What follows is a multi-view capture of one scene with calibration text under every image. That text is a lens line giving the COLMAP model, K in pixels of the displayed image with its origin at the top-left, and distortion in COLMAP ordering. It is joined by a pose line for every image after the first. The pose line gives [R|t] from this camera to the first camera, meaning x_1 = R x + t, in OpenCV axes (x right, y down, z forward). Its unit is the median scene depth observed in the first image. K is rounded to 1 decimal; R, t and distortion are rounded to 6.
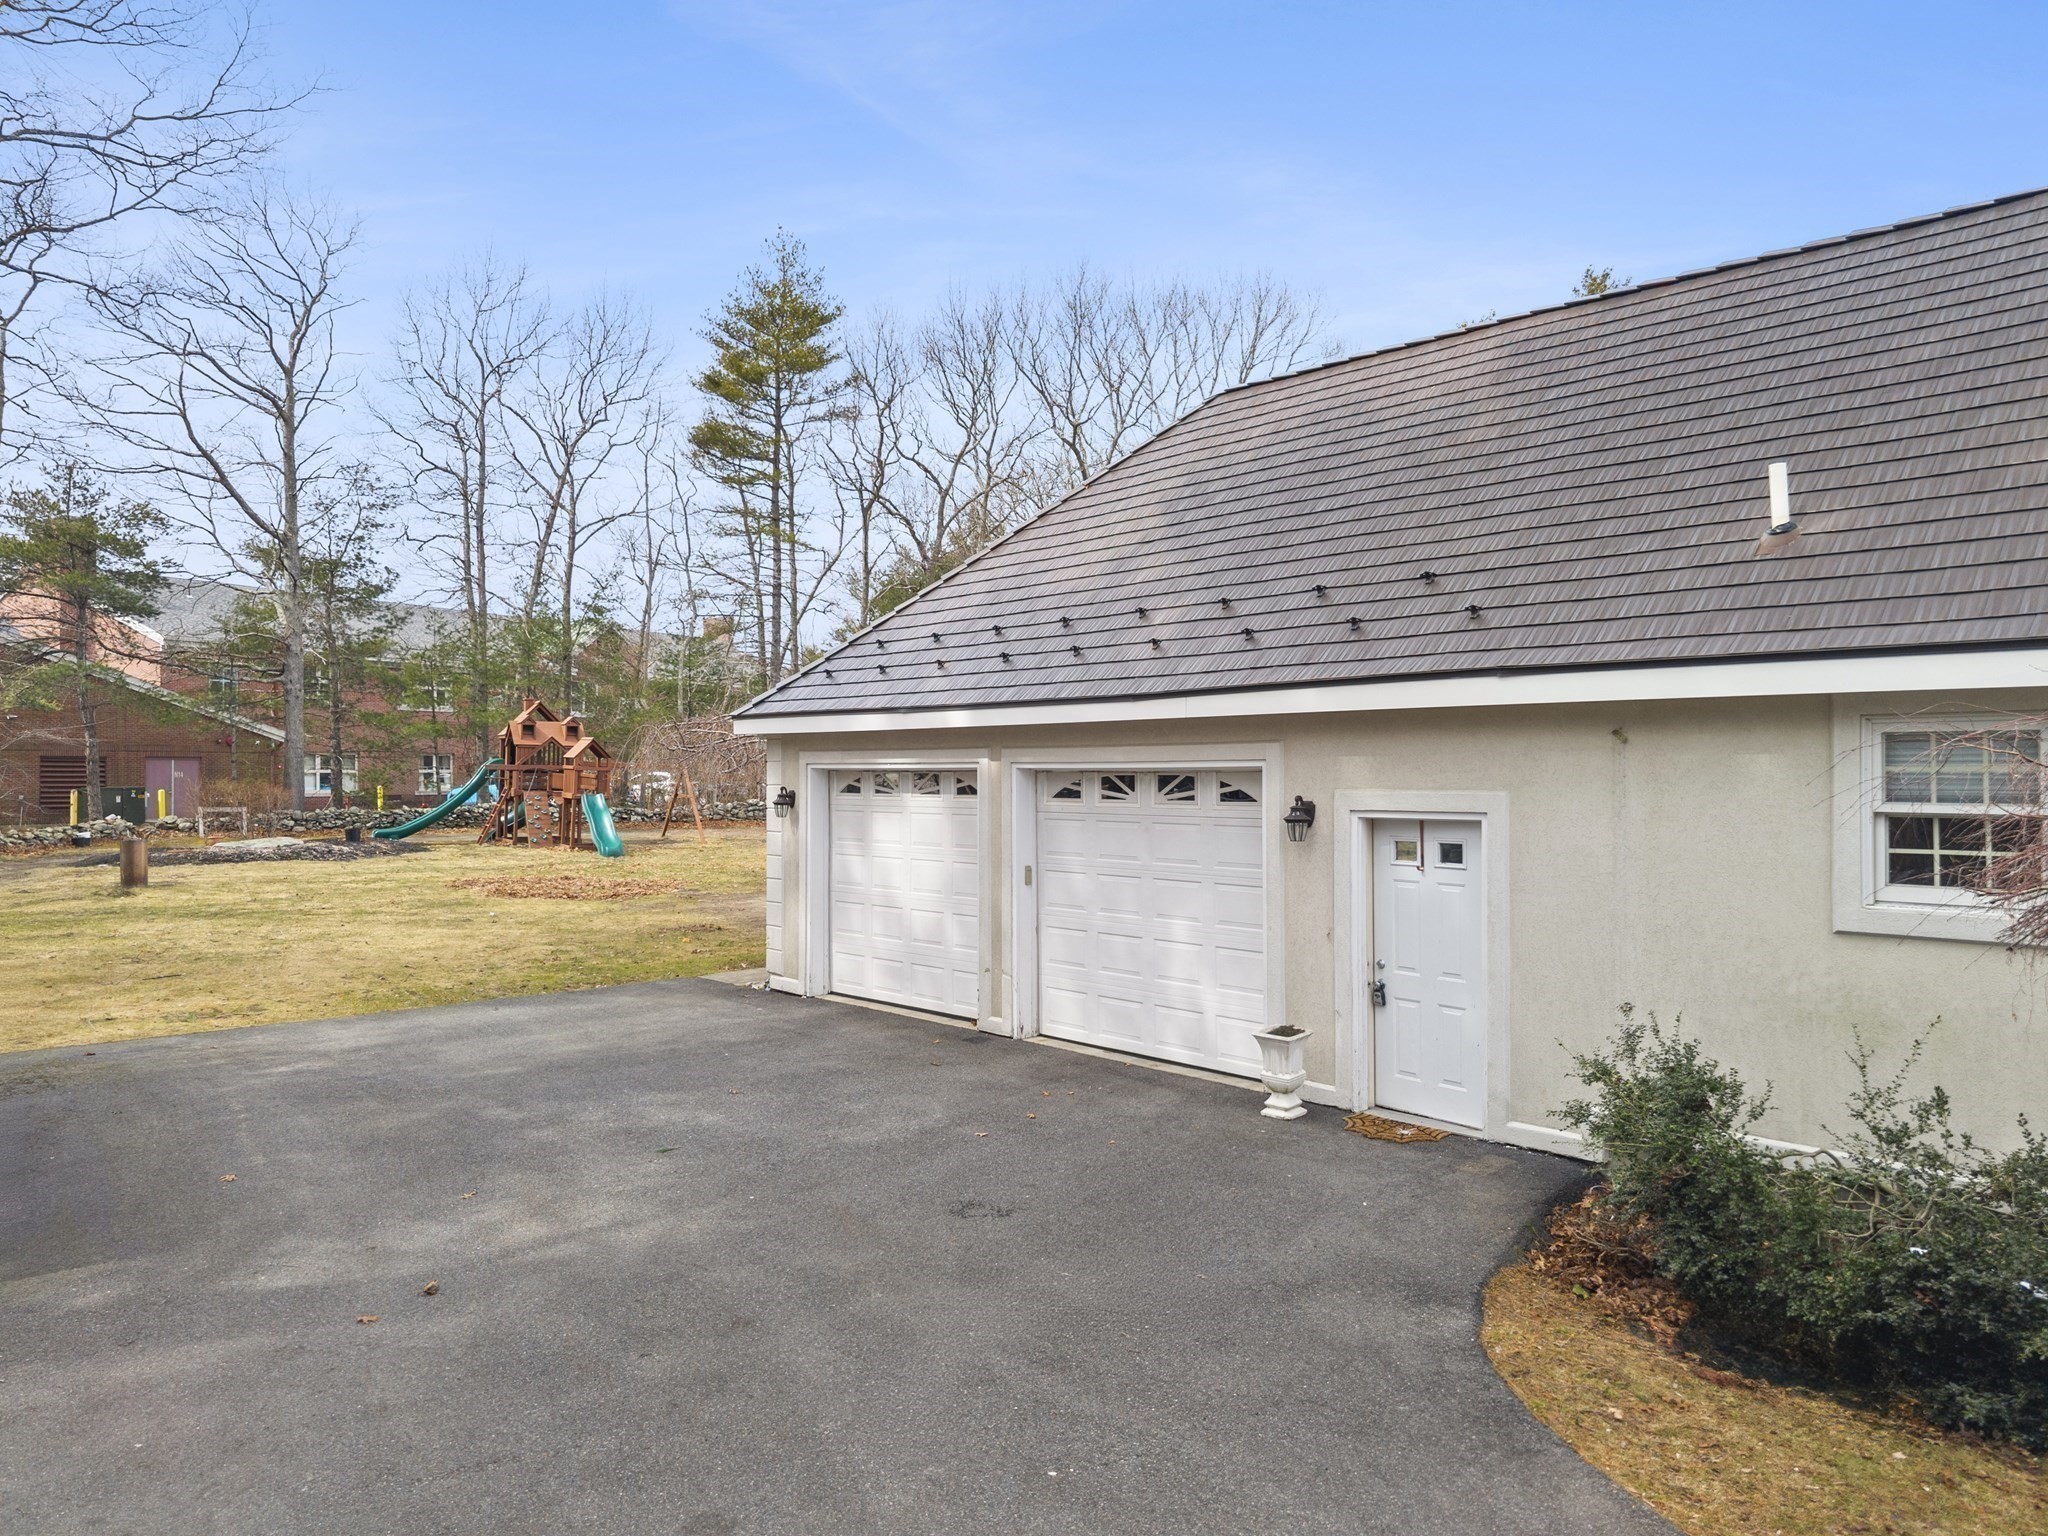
lens RADIAL K [[1408.2, 0, 1024.0], [0, 1408.2, 768.0], [0, 0, 1]] dist [-0.001950, -0.003583]
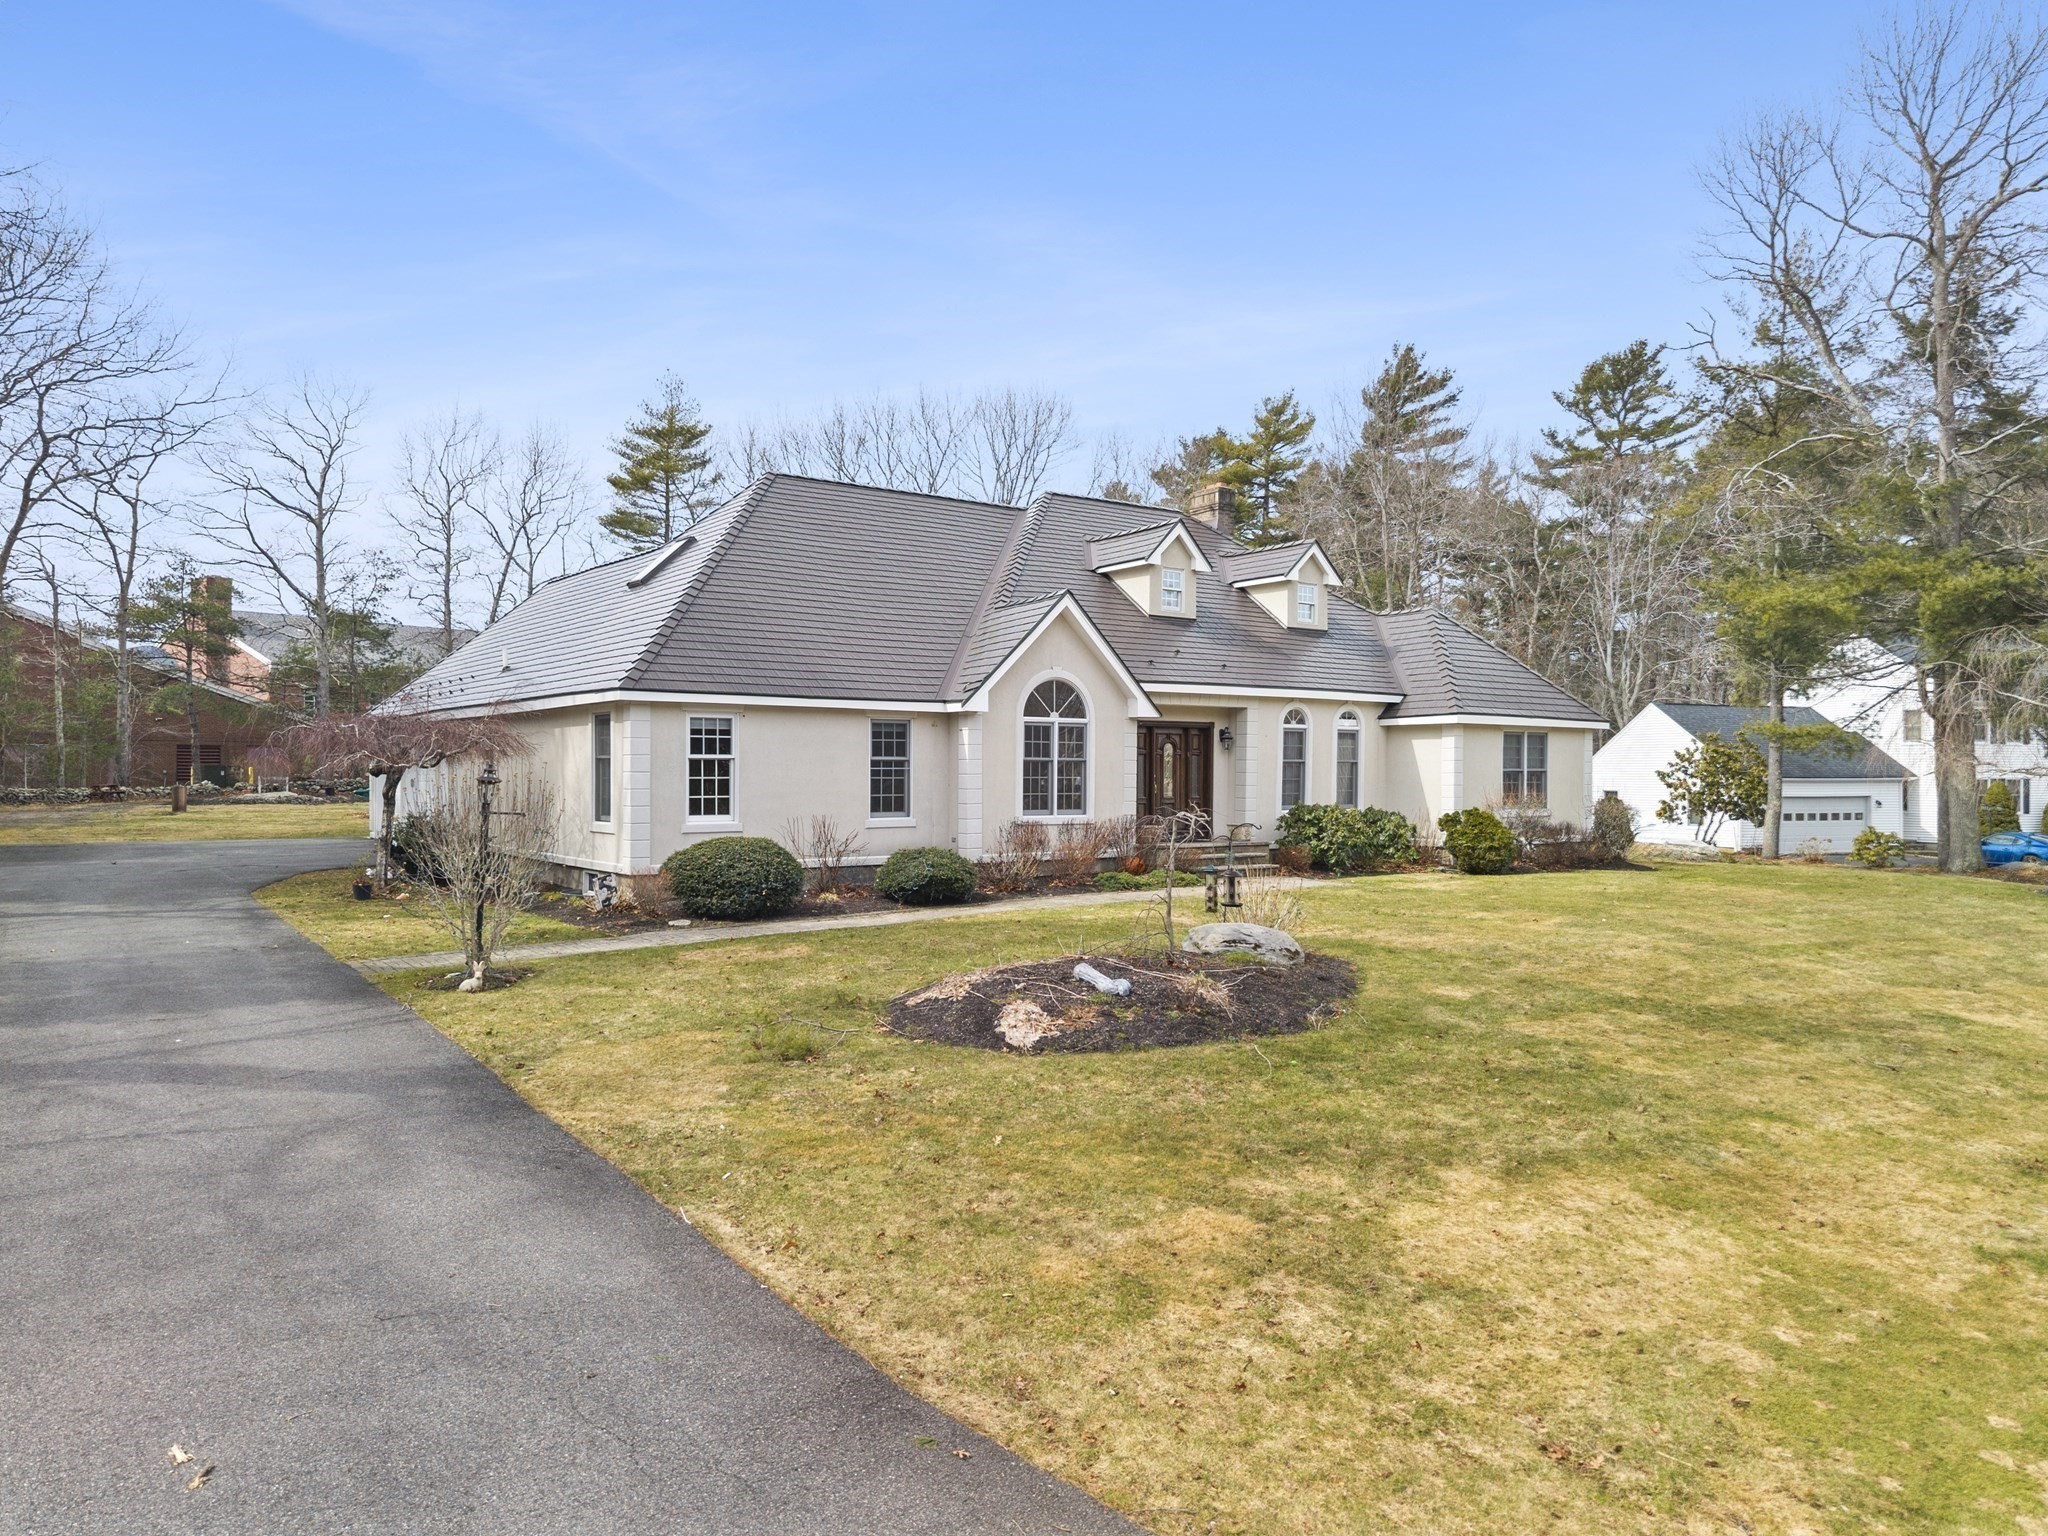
lens RADIAL K [[1444.2, 0, 1024.0], [0, 1444.2, 768.0], [0, 0, 1]] dist [0.005271, 0.001057]
pose [[0.991744, 0.004752, -0.128144, 0.427844], [-0.004509, 0.999987, 0.002190, 0.009816], [0.128153, -0.001594, 0.991753, -0.451695]]
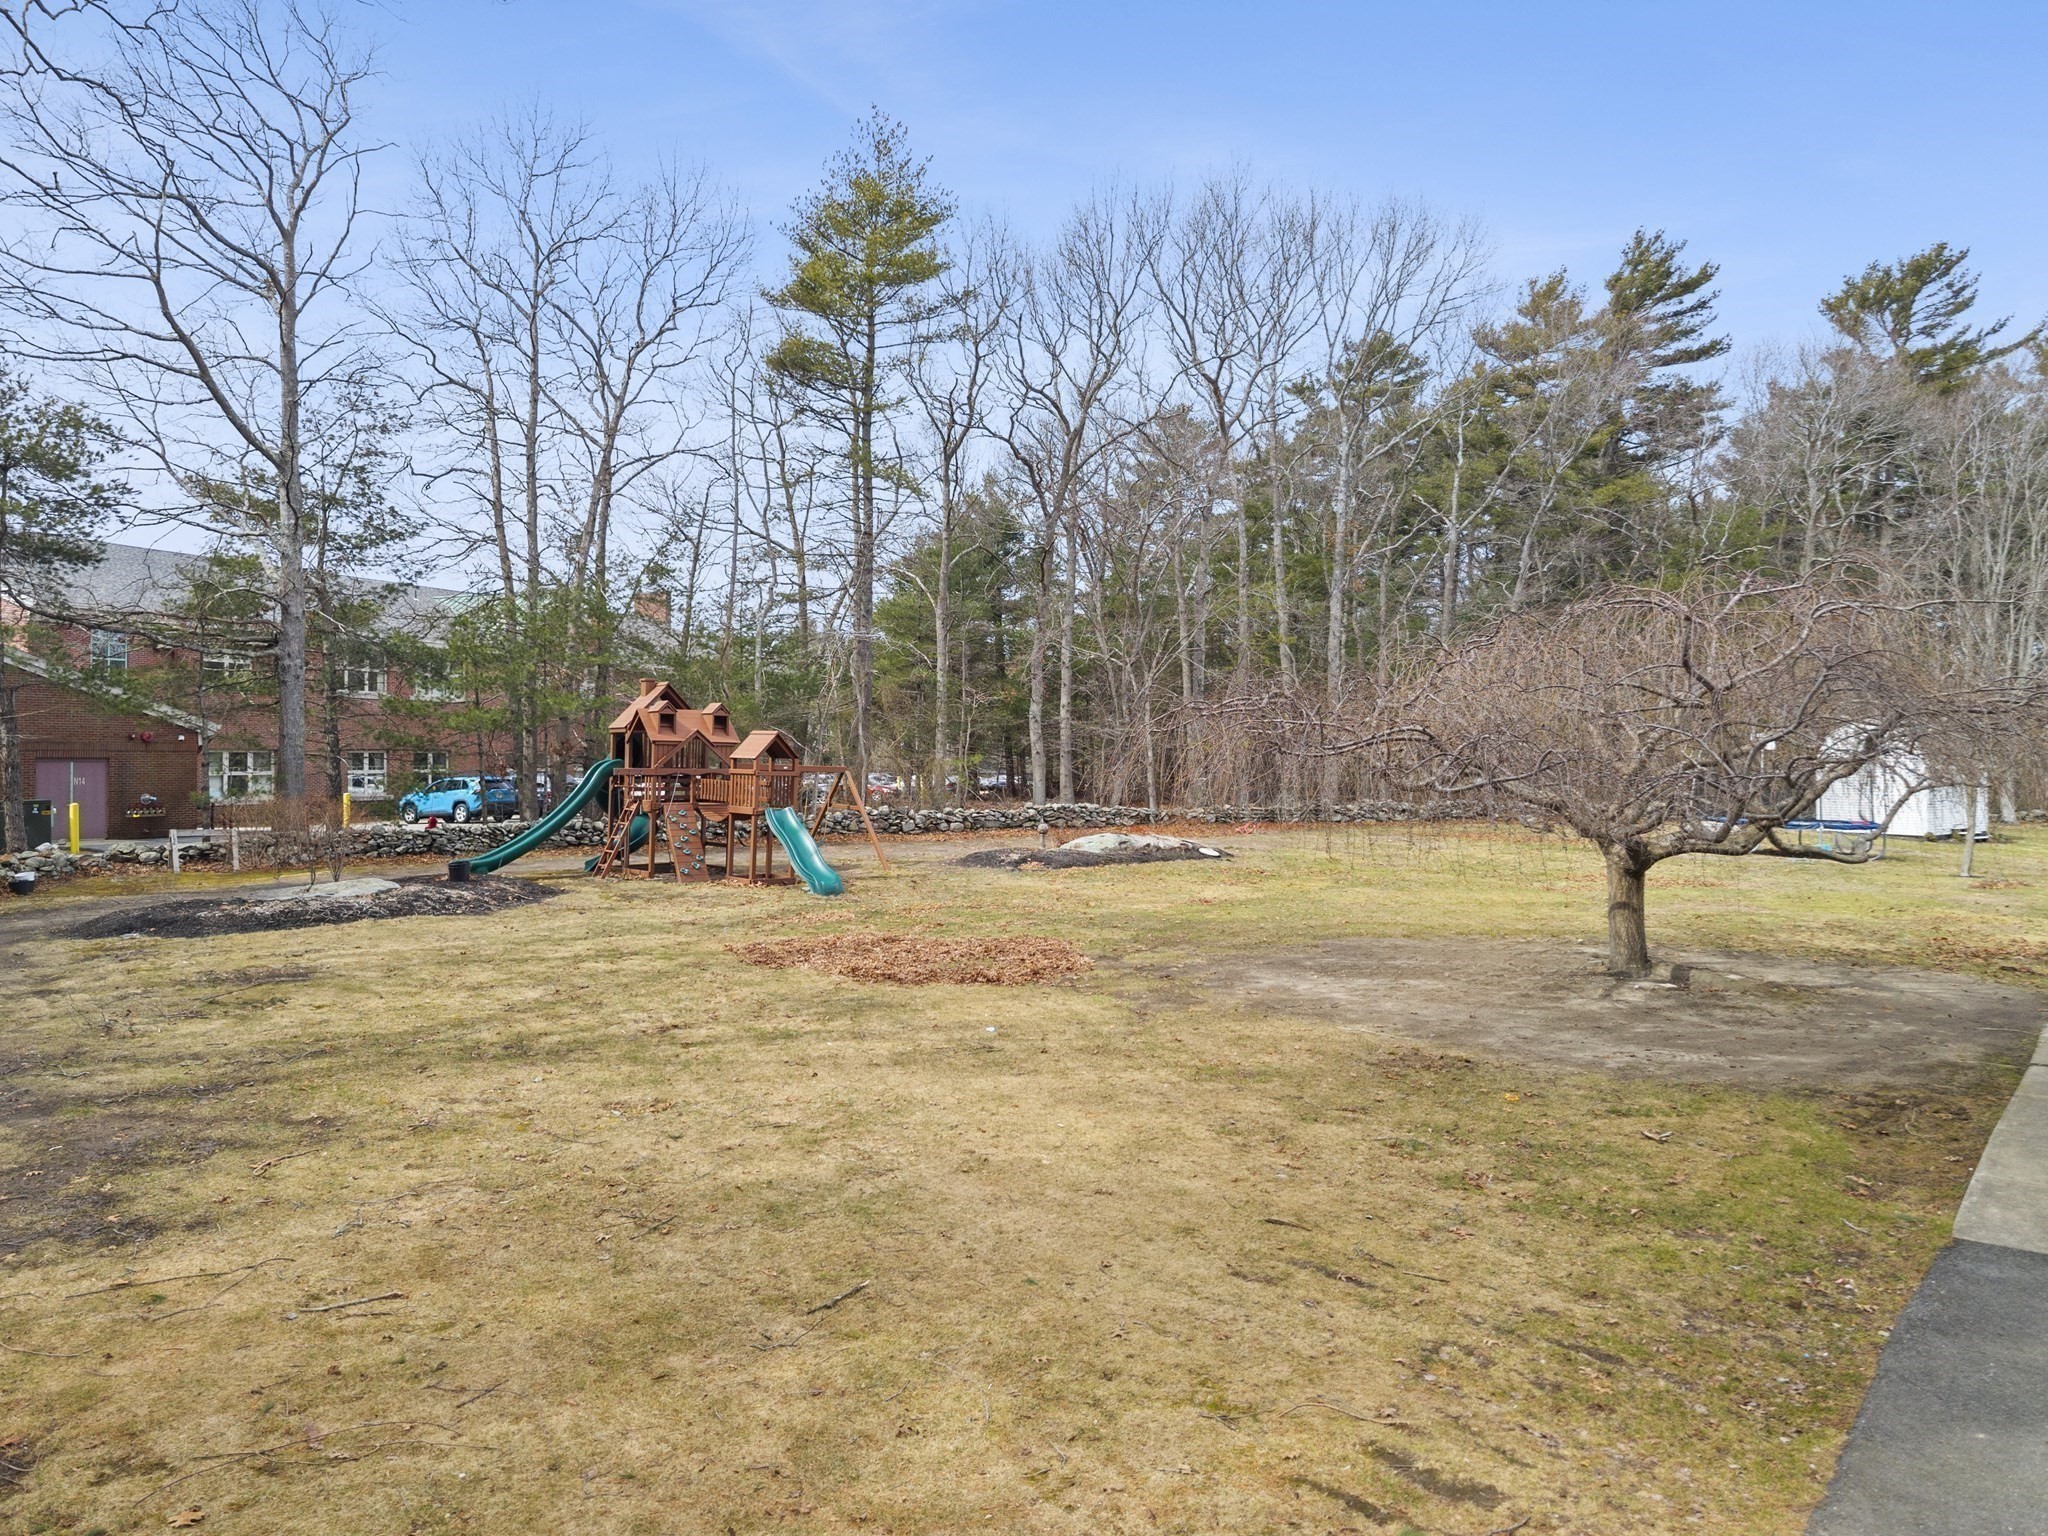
lens RADIAL K [[1423.5, 0, 1030.4], [0, 1423.5, 725.8], [0, 0, 1]] dist [0.006138, 0.005321]
pose [[0.991537, -0.002186, 0.129803, -0.225357], [0.005188, 0.999727, -0.022791, -0.005595], [-0.129718, 0.023272, 0.991278, 0.205319]]
